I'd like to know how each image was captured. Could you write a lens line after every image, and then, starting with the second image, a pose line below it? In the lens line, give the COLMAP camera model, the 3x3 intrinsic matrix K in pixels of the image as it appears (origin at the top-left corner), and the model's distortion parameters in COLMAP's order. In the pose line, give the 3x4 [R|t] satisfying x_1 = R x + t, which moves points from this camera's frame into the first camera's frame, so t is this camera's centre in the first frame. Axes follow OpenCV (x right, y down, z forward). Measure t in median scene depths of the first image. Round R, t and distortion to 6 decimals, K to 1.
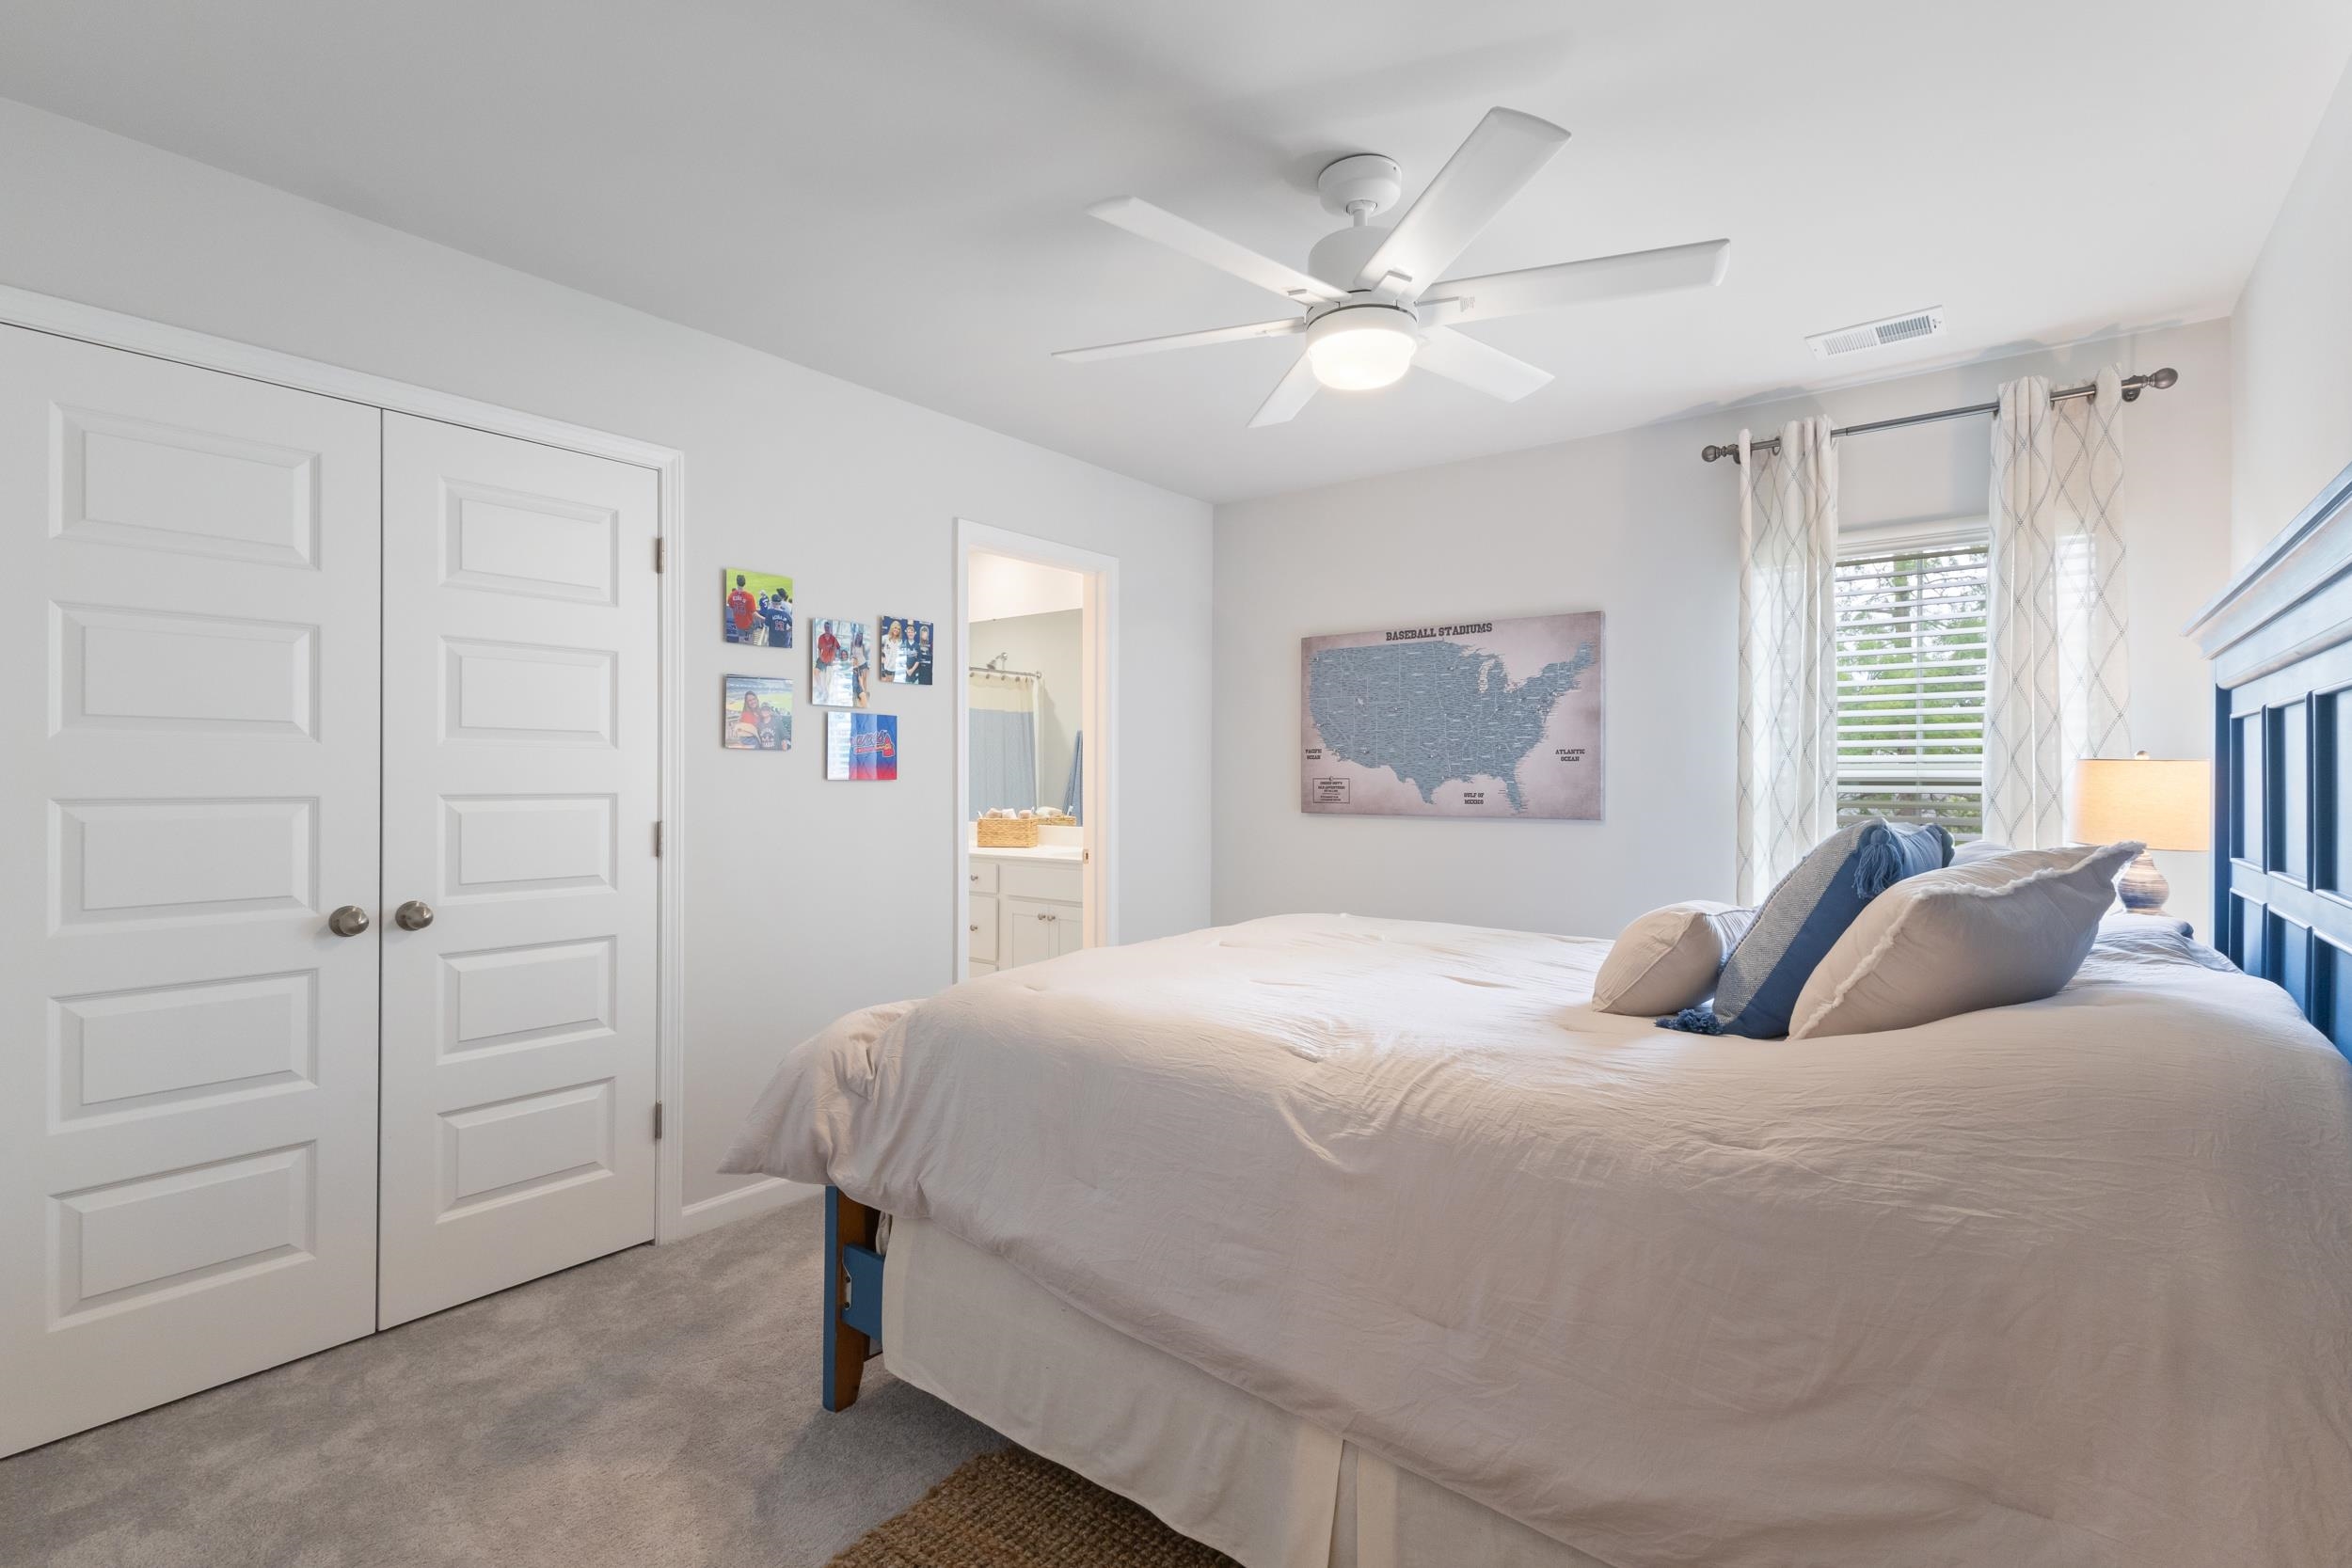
lens RADIAL K [[1115.4, 0, 1164.9], [0, 1115.4, 780.8], [0, 0, 1]] dist [0.005441, 0.001256]
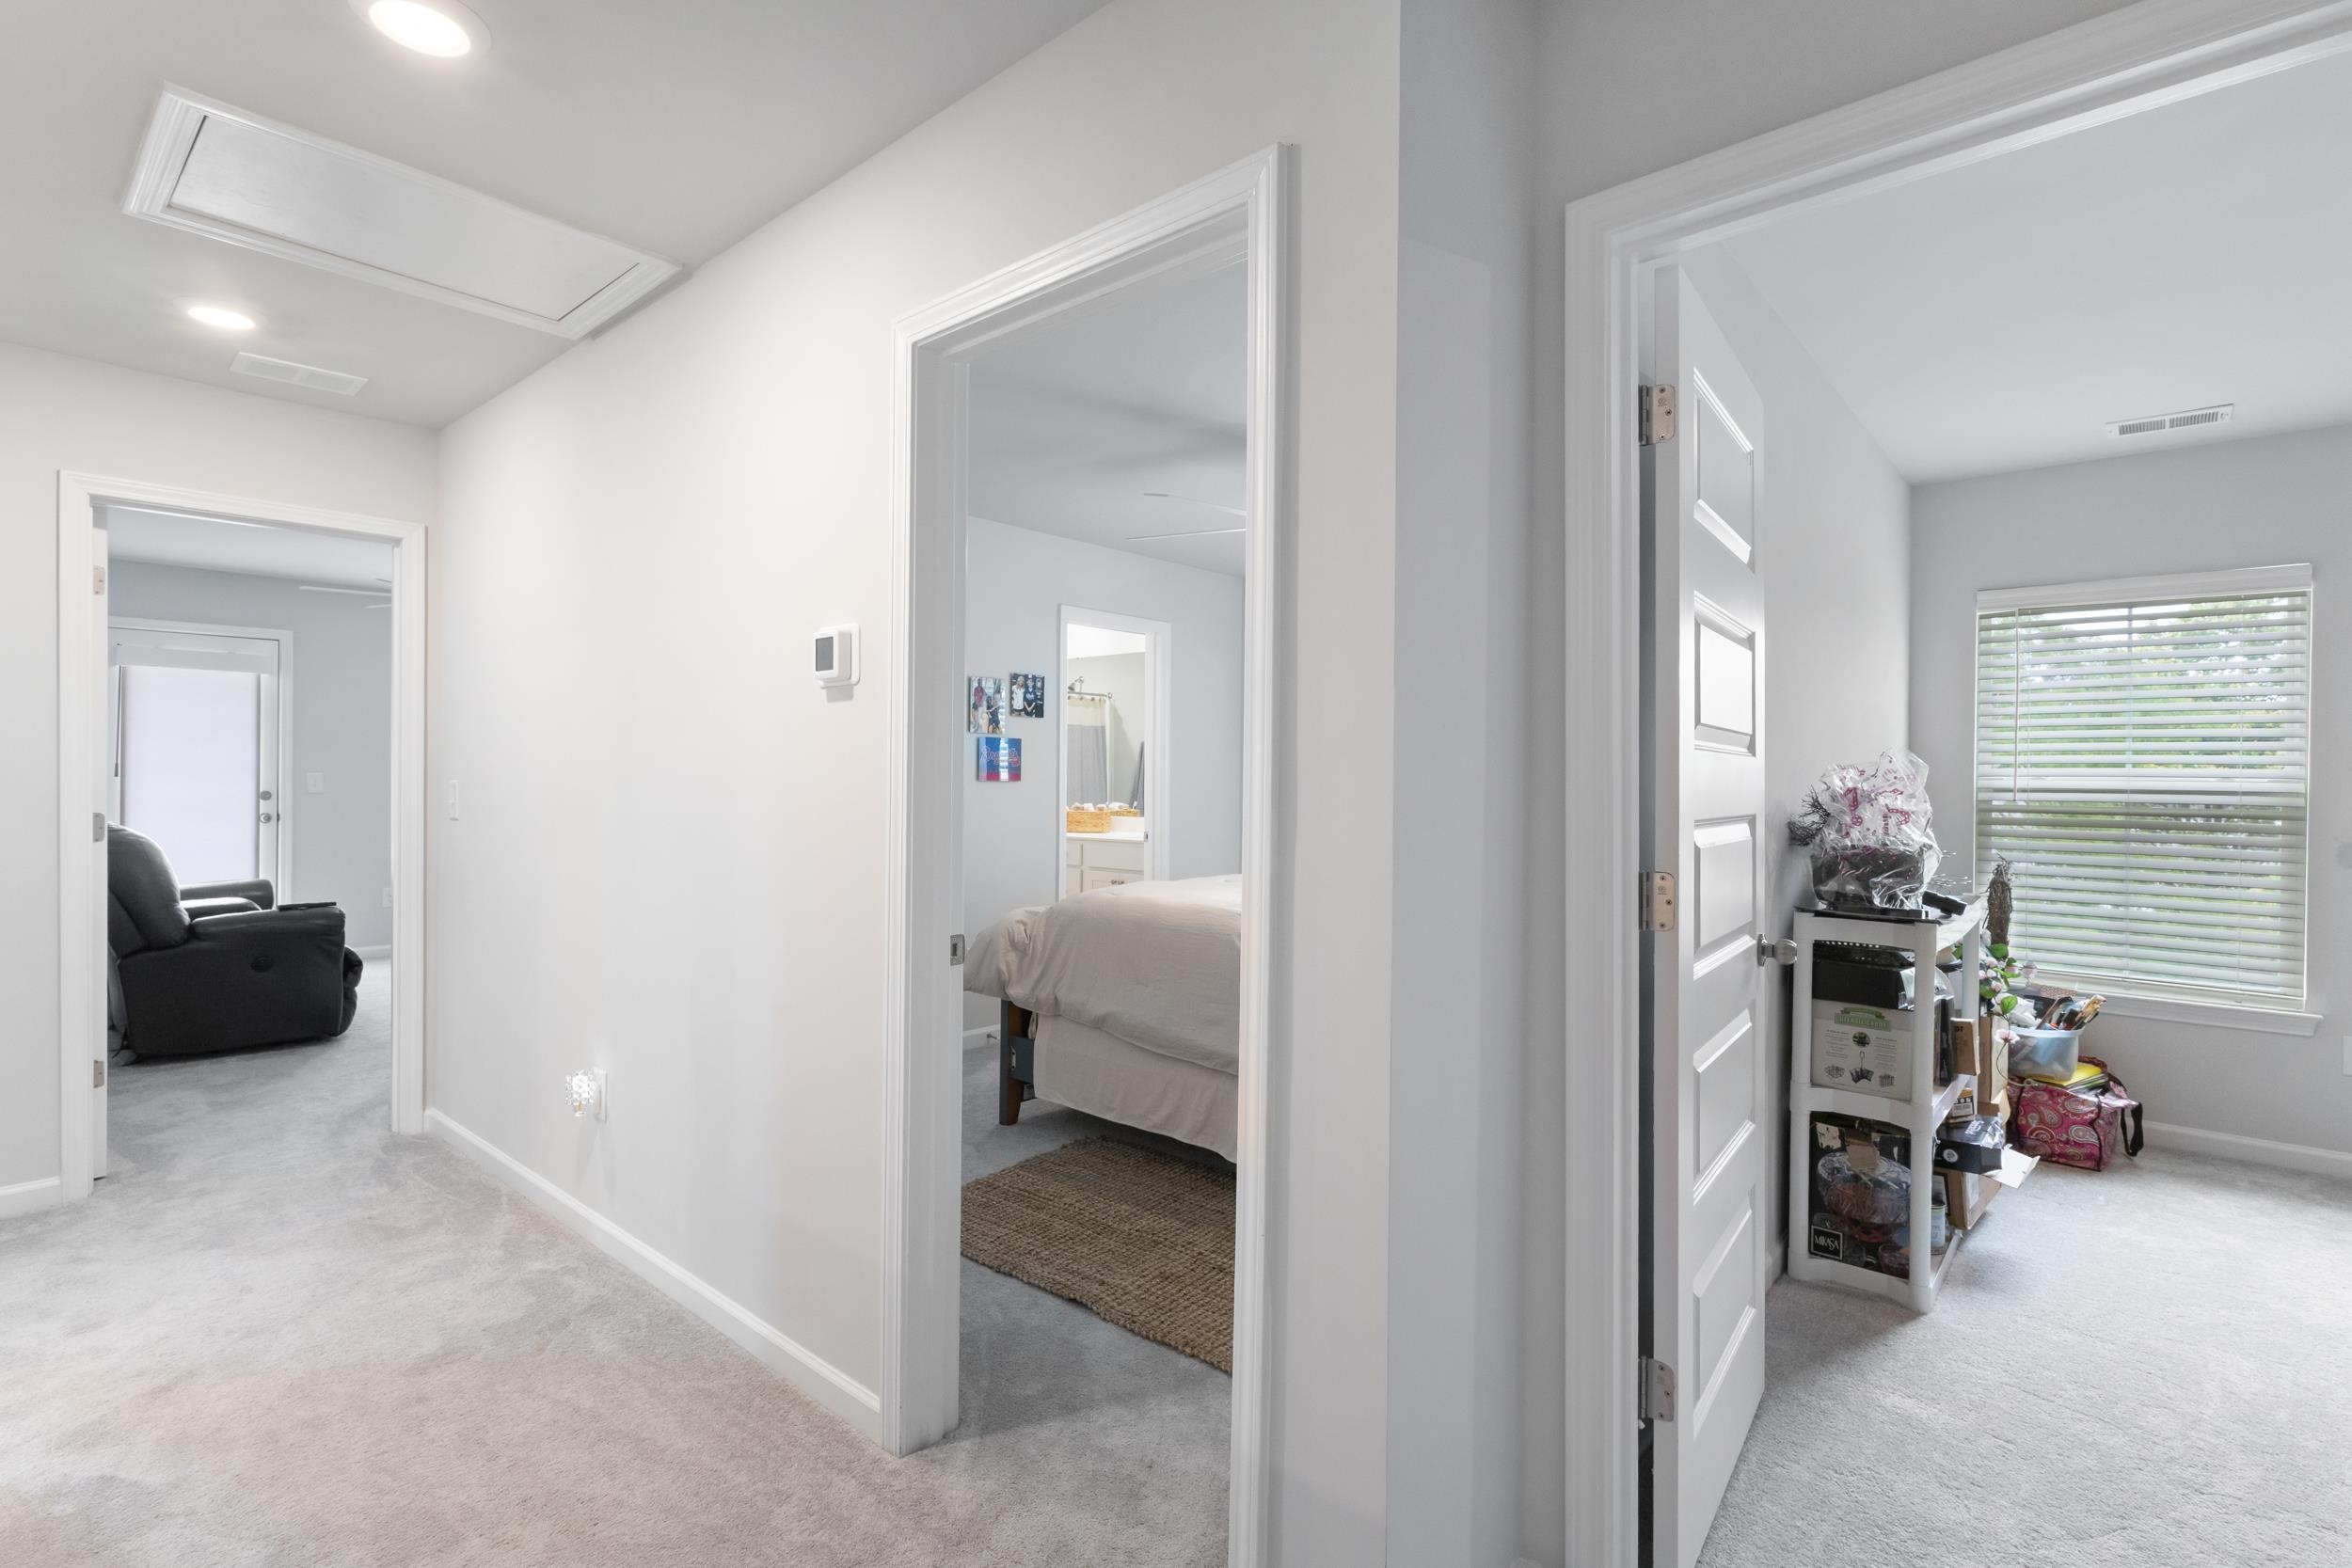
lens RADIAL K [[1115.4, 0, 1180.2], [0, 1115.4, 780.5], [0, 0, 1]] dist [0.005441, 0.001256]
pose [[0.999021, 0.004834, -0.043976, 0.042025], [-0.004926, 0.999986, -0.001985, 0.000163], [0.043966, 0.002200, 0.999031, -0.504551]]
